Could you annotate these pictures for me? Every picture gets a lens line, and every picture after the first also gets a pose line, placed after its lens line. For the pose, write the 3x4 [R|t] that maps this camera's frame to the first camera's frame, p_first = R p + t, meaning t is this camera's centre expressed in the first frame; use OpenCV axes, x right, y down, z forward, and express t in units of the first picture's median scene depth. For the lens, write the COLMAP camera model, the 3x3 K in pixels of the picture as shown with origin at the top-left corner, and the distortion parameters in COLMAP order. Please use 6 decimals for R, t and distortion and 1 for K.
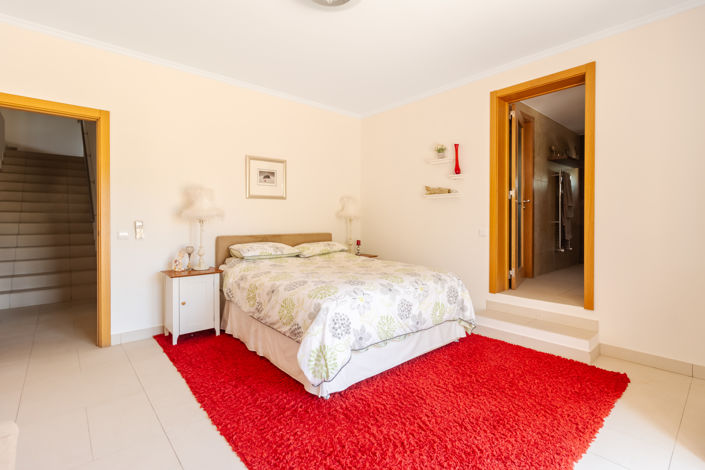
lens RADIAL K [[328.3, 0, 351.2], [0, 328.3, 228.3], [0, 0, 1]] dist [-0.026726, -0.000436]
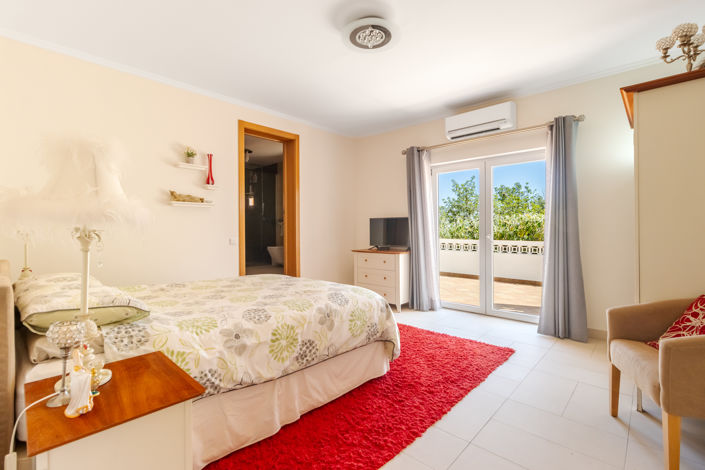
lens RADIAL K [[328.3, 0, 352.6], [0, 328.3, 231.8], [0, 0, 1]] dist [-0.026726, -0.000436]
pose [[-0.104069, -0.006396, 0.994549, -0.714267], [0.028837, 0.999540, 0.009445, -0.017645], [-0.994152, 0.029662, -0.103837, 0.672910]]
